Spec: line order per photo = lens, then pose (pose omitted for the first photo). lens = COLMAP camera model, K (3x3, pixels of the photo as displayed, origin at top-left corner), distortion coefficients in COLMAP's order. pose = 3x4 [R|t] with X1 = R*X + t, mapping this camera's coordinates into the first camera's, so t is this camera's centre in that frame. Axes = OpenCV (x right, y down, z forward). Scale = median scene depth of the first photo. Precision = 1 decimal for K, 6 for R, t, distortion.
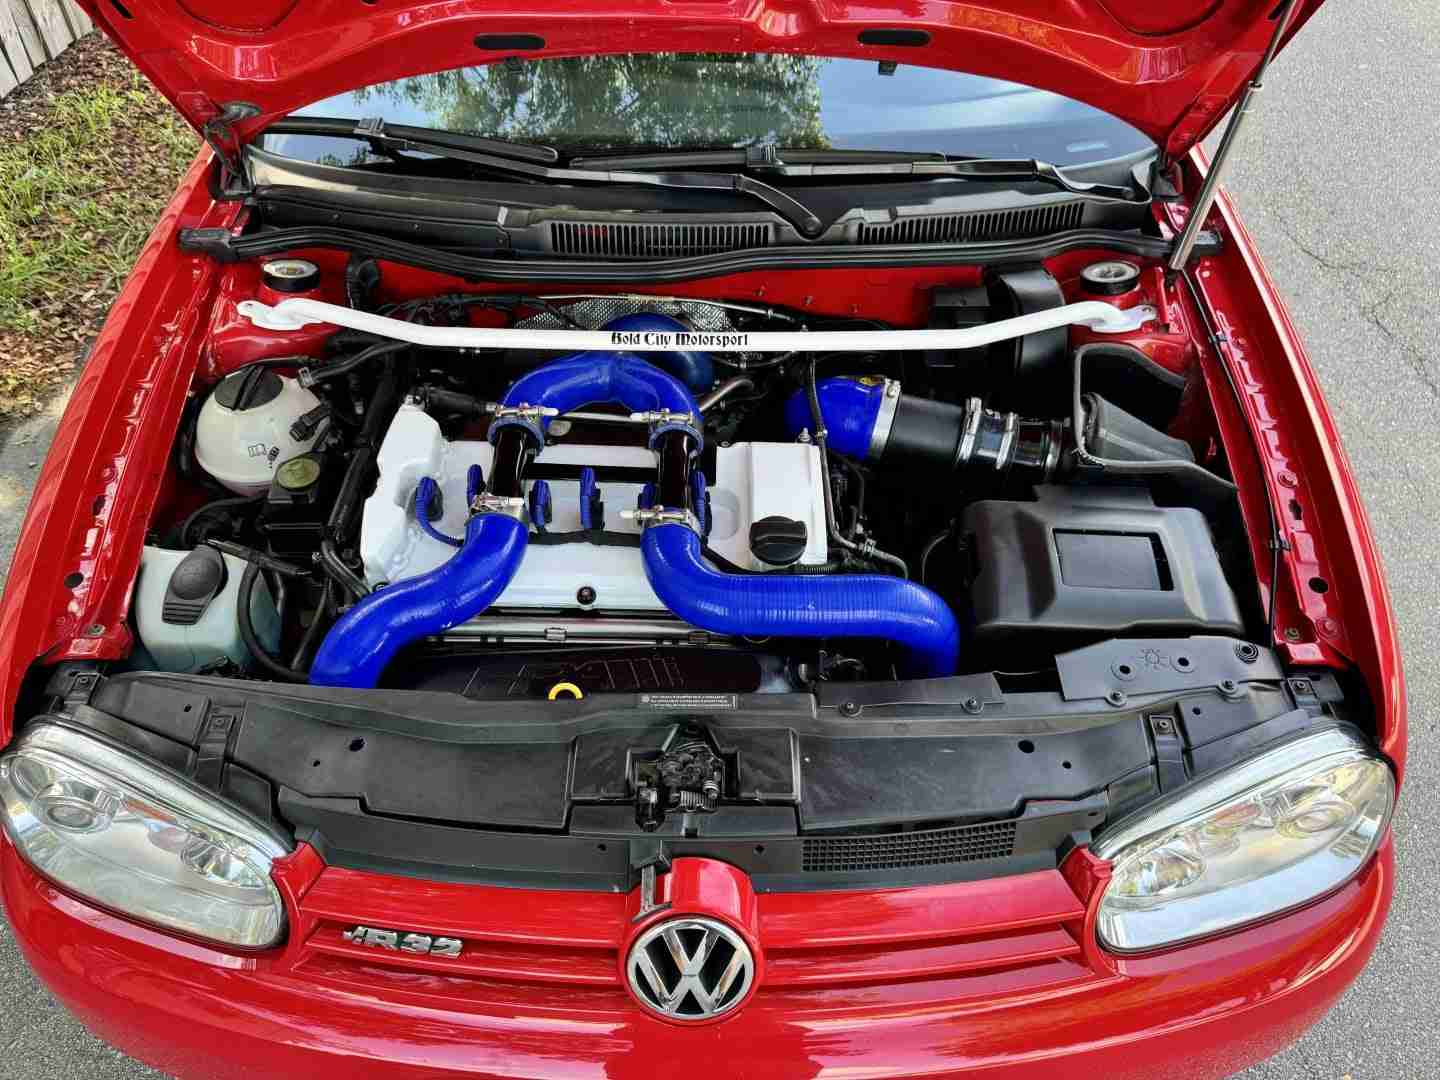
lens RADIAL K [[1022.0, 0, 715.3], [0, 1022.0, 539.0], [0, 0, 1]] dist [0.089439, -0.131548]
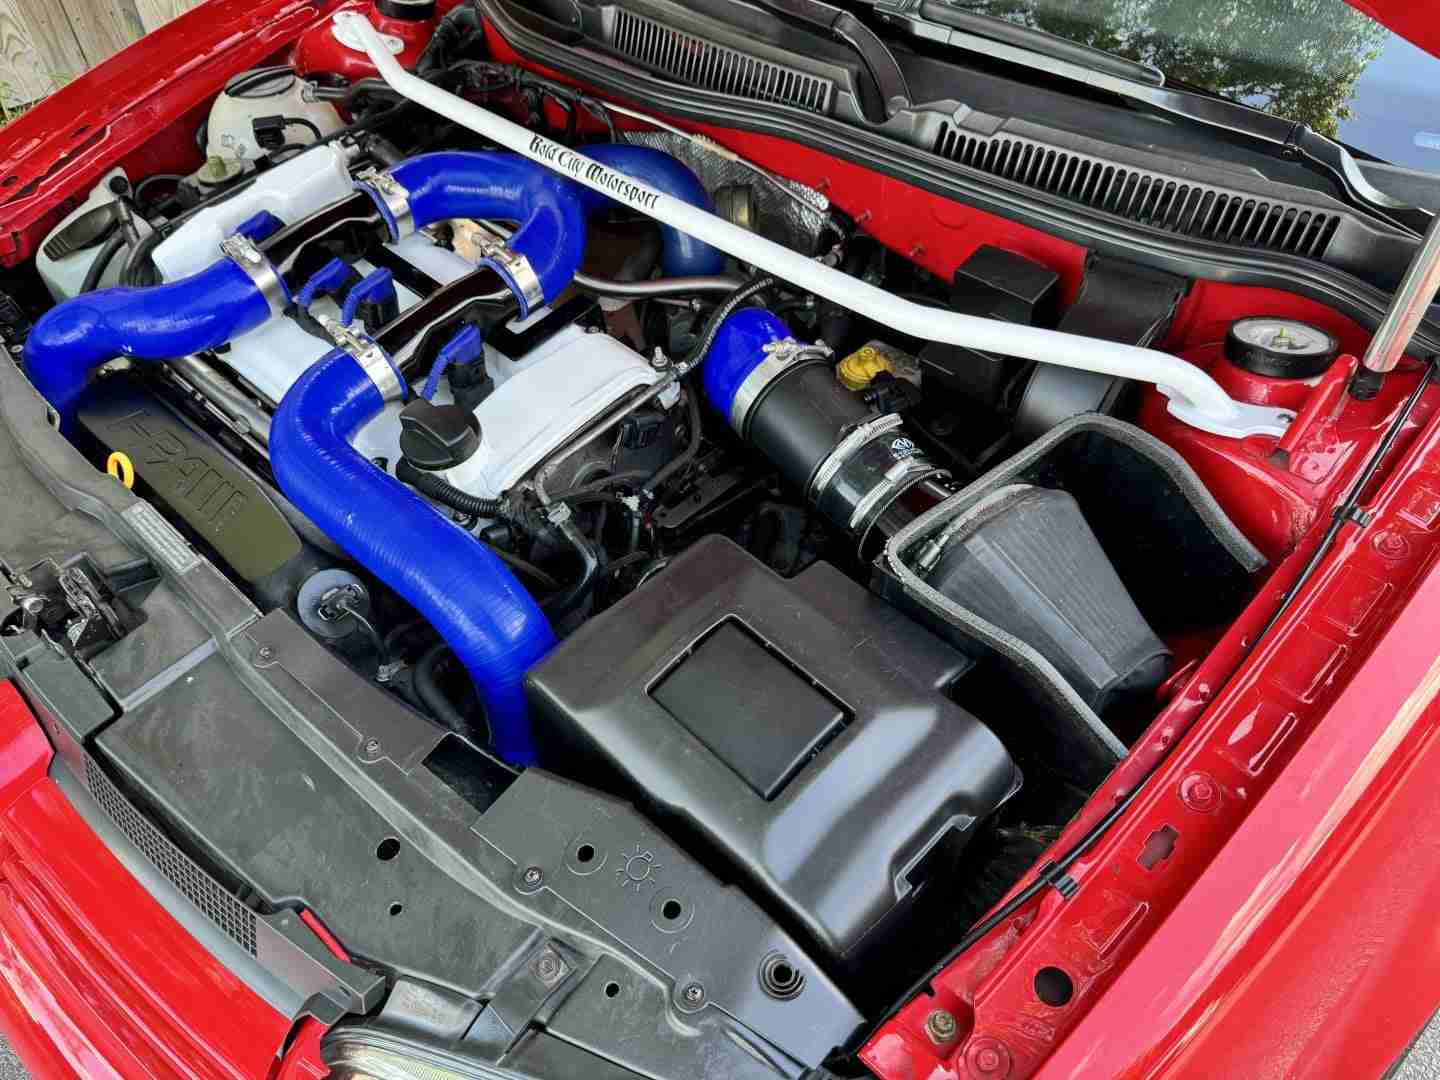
lens RADIAL K [[1019.2, 0, 714.3], [0, 1019.2, 541.7], [0, 0, 1]] dist [0.042688, -0.046337]
pose [[0.738149, 0.483969, -0.470011, 0.532626], [-0.461715, 0.870370, 0.171098, -0.133341], [0.491890, 0.090715, 0.865919, 0.437006]]
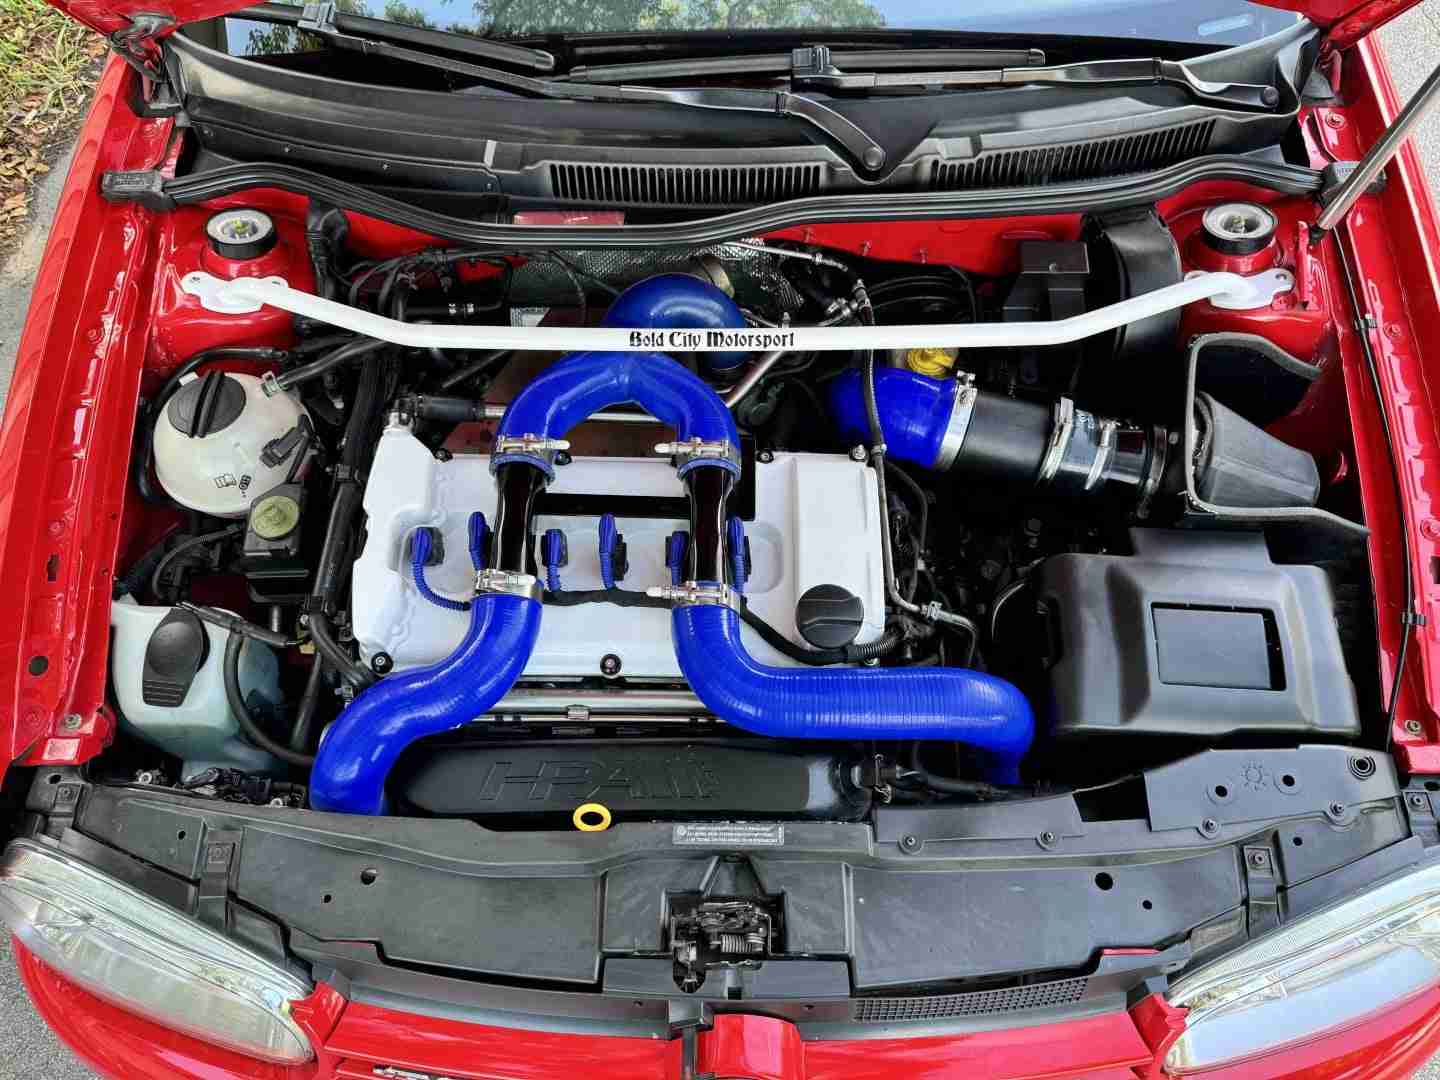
lens RADIAL K [[1019.2, 0, 714.3], [0, 1019.2, 541.7], [0, 0, 1]] dist [0.042688, -0.046337]
pose [[0.999781, -0.001872, -0.020853, -0.016352], [0.007429, 0.962909, 0.269724, -0.268510], [0.019575, -0.269820, 0.962712, 0.169059]]
